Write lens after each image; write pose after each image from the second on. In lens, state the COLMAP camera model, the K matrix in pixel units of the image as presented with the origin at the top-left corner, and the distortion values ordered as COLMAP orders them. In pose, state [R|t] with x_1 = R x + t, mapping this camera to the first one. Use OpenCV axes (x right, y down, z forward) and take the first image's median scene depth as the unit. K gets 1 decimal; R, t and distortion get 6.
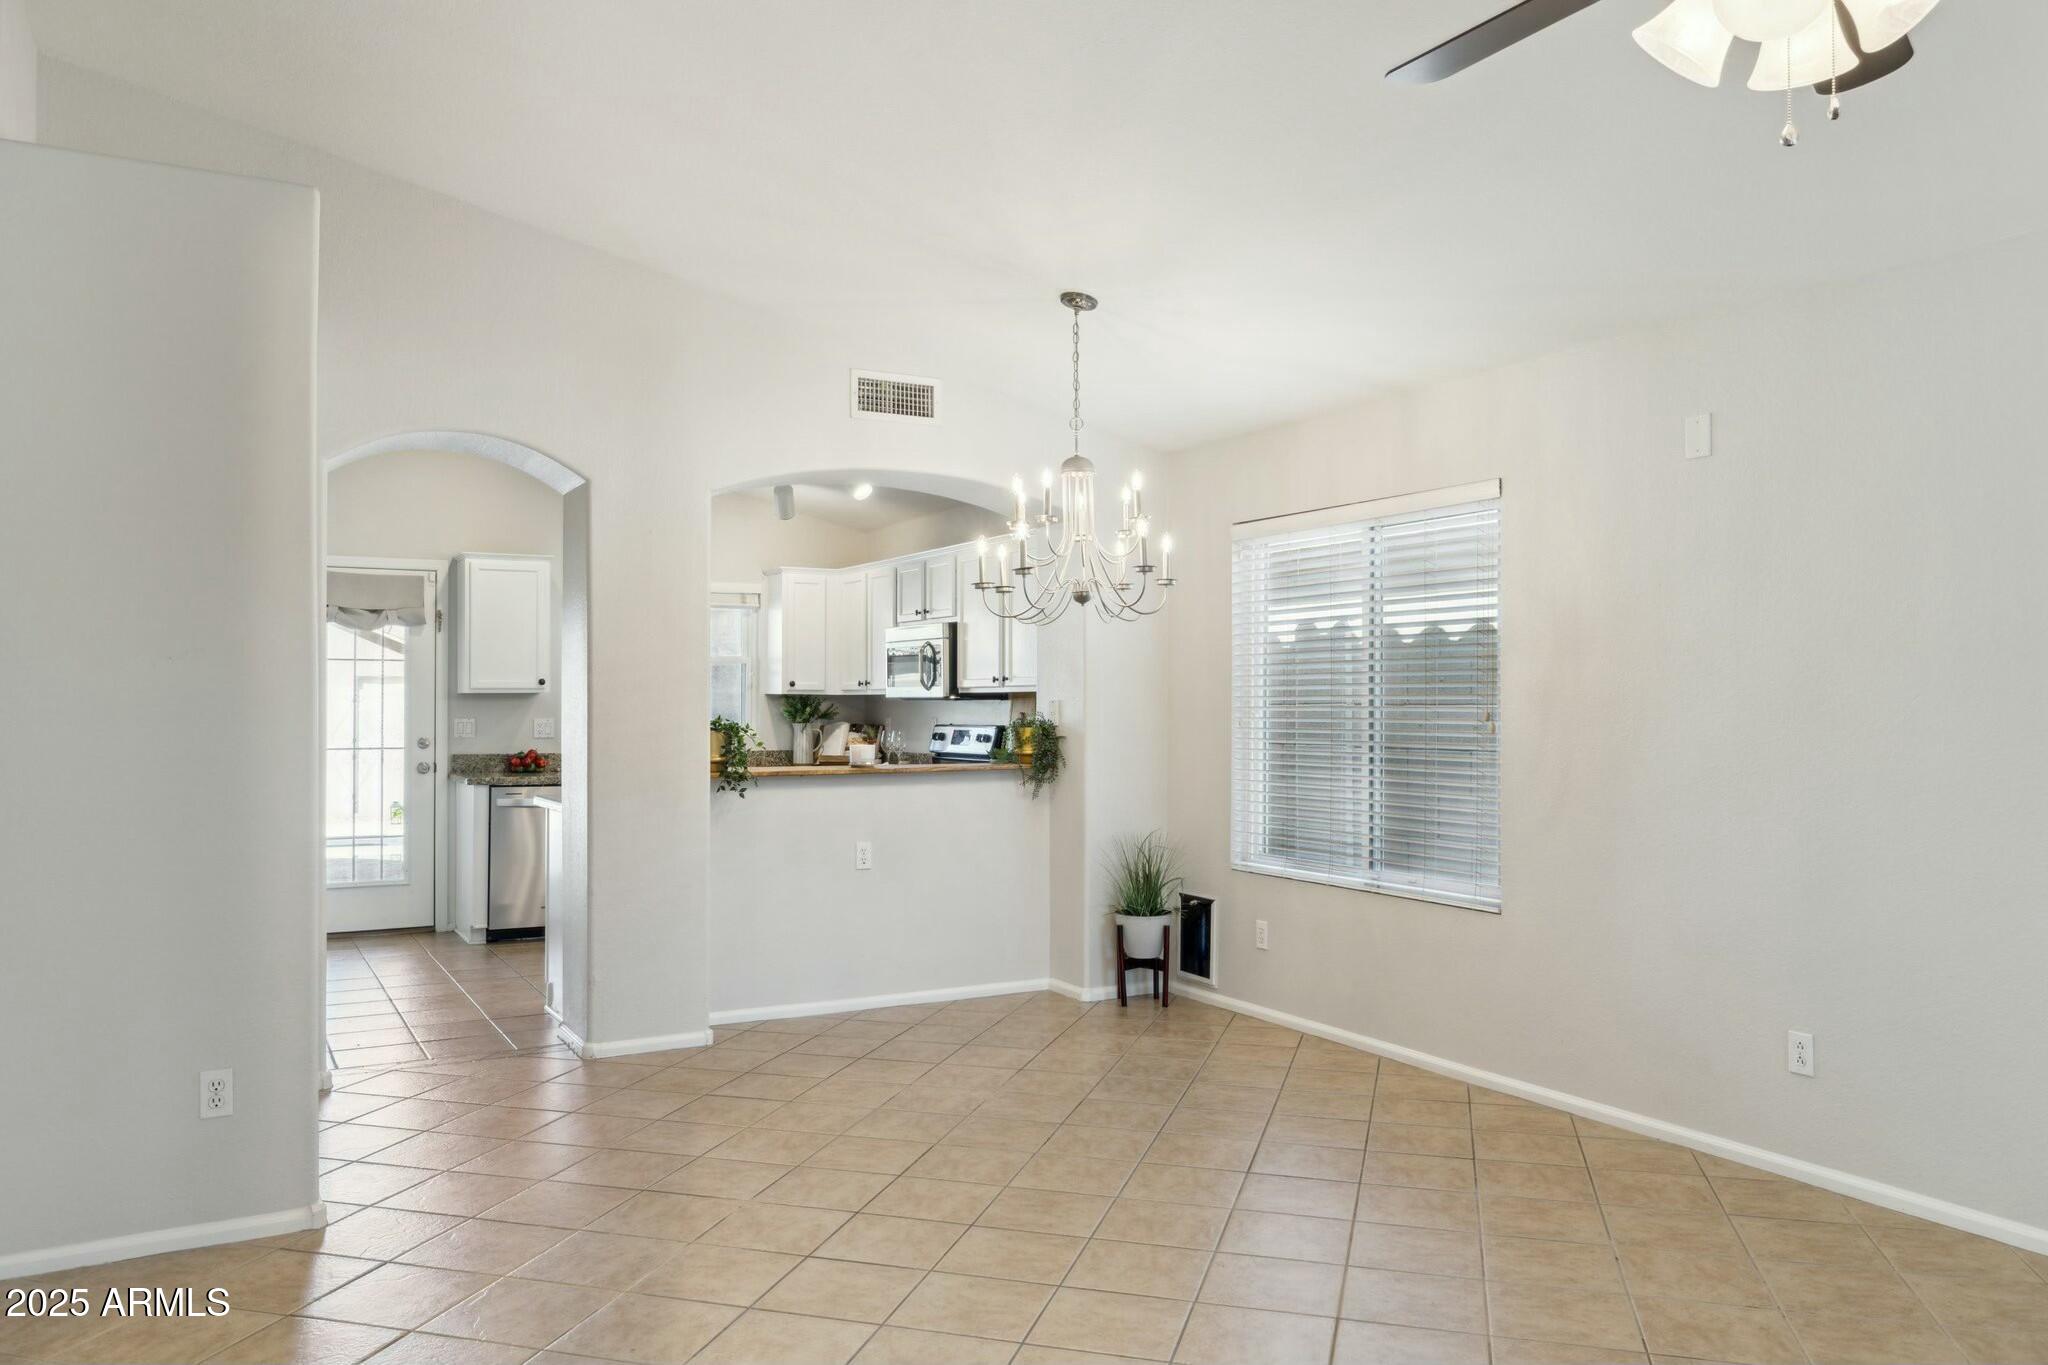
lens RADIAL K [[1466.4, 0, 1025.9], [0, 1466.4, 695.0], [0, 0, 1]] dist [0.008660, 0.002413]
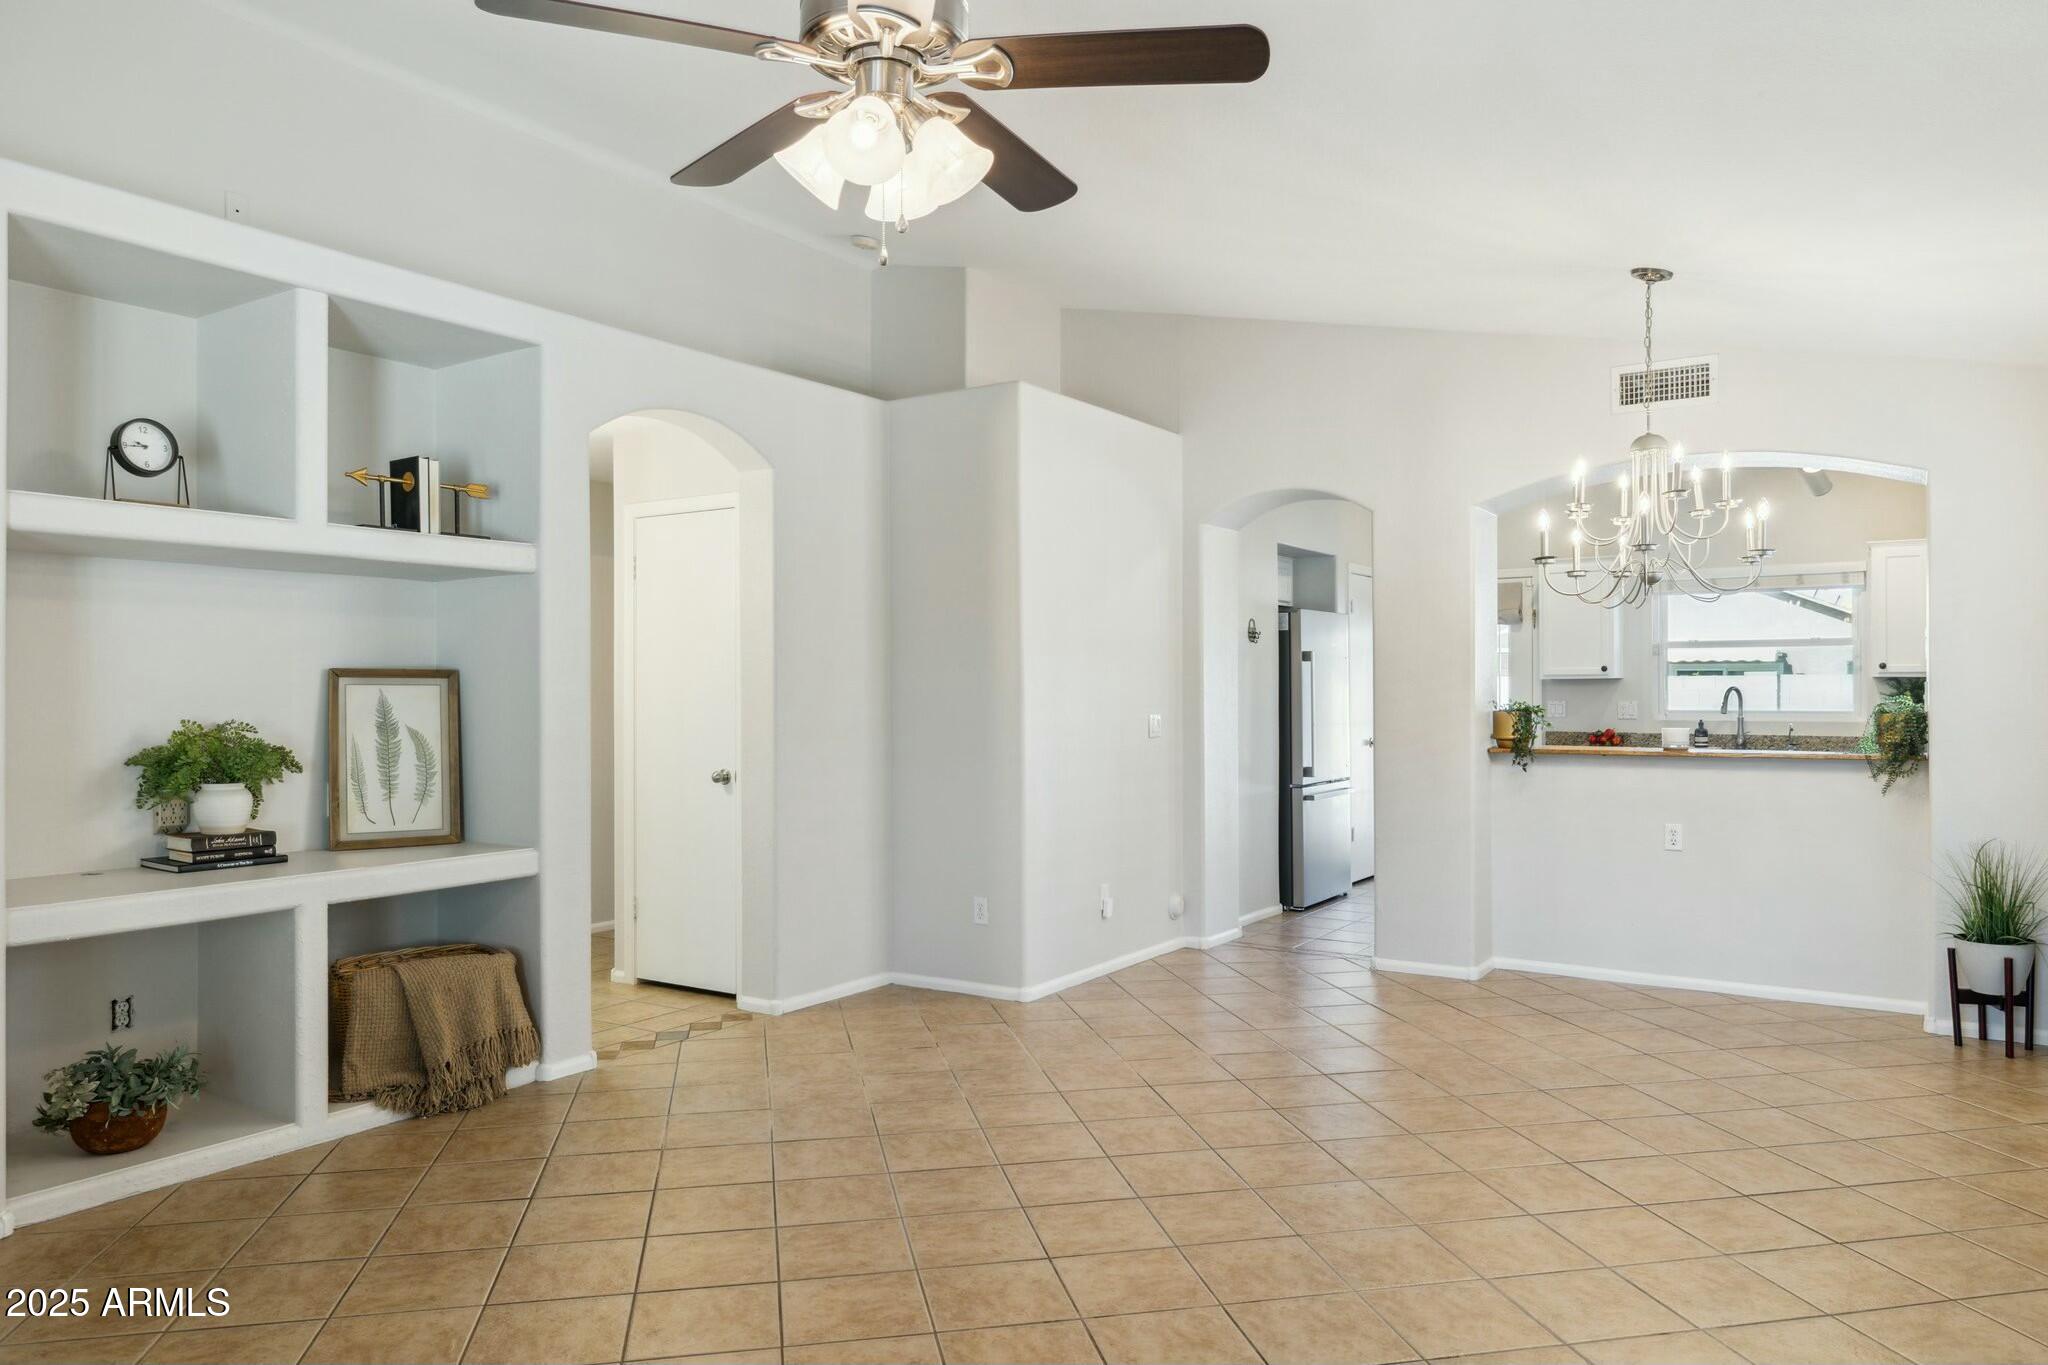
lens RADIAL K [[1350.3, 0, 1023.1], [0, 1350.3, 680.7], [0, 0, 1]] dist [-0.000175, 0.000976]
pose [[0.451508, -0.009078, -0.892221, 0.587318], [0.009409, 0.999941, -0.005413, 0.002599], [0.892217, -0.005951, 0.451567, 0.200434]]
